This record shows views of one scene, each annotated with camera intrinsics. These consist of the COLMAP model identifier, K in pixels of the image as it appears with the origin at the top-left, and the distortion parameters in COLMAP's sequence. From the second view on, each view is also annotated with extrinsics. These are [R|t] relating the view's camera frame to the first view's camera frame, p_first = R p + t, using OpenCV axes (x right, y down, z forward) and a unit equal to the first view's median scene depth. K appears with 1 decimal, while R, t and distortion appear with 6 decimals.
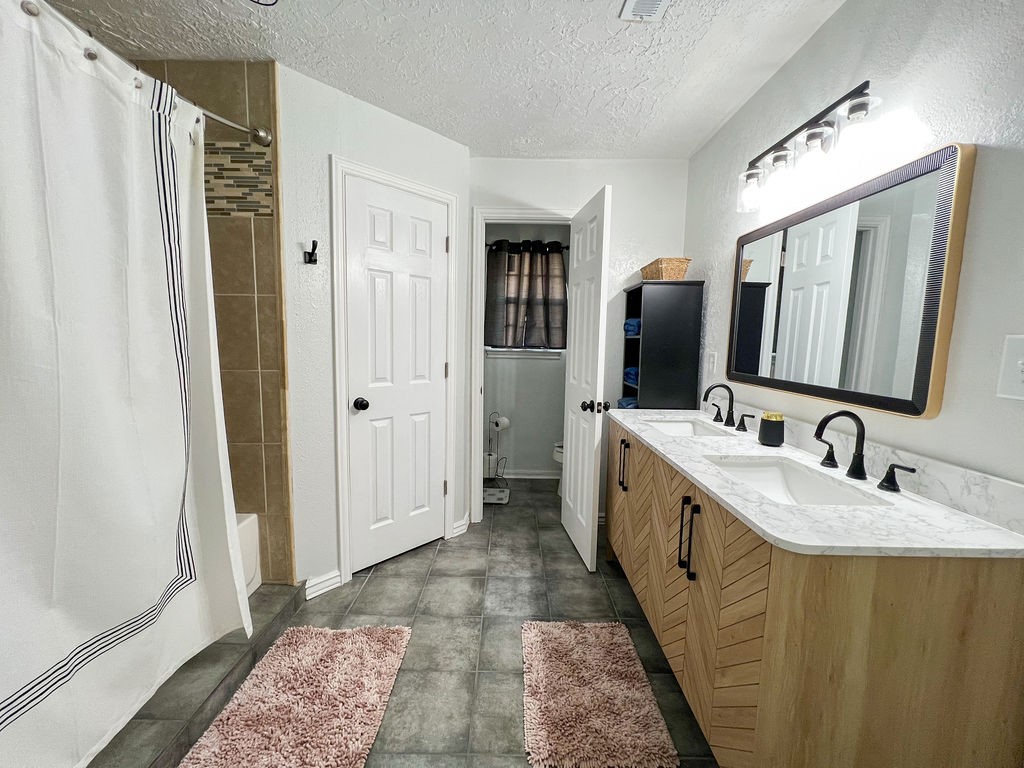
lens RADIAL K [[408.7, 0, 511.4], [0, 408.7, 382.2], [0, 0, 1]] dist [-0.001248, 0.000003]
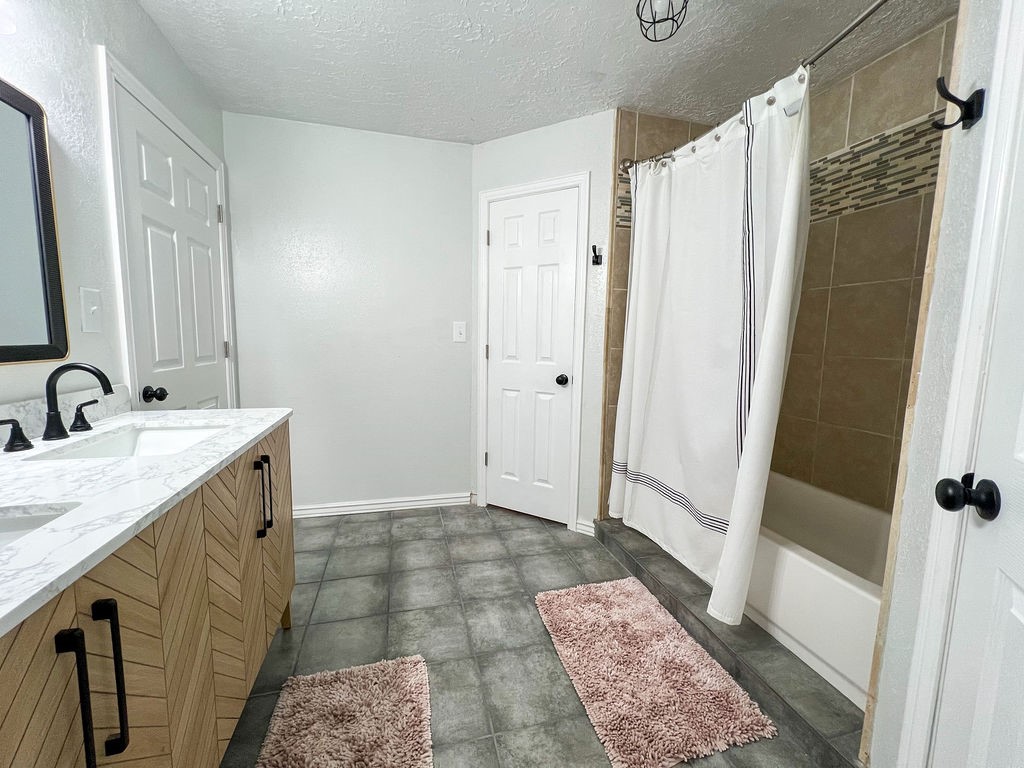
lens RADIAL K [[408.7, 0, 512.0], [0, 408.7, 379.9], [0, 0, 1]] dist [-0.001248, 0.000003]
pose [[-0.964045, -0.006860, -0.265650, 0.103570], [-0.065991, 0.974533, 0.214315, -0.130135], [0.257415, 0.224139, -0.939946, 1.790678]]
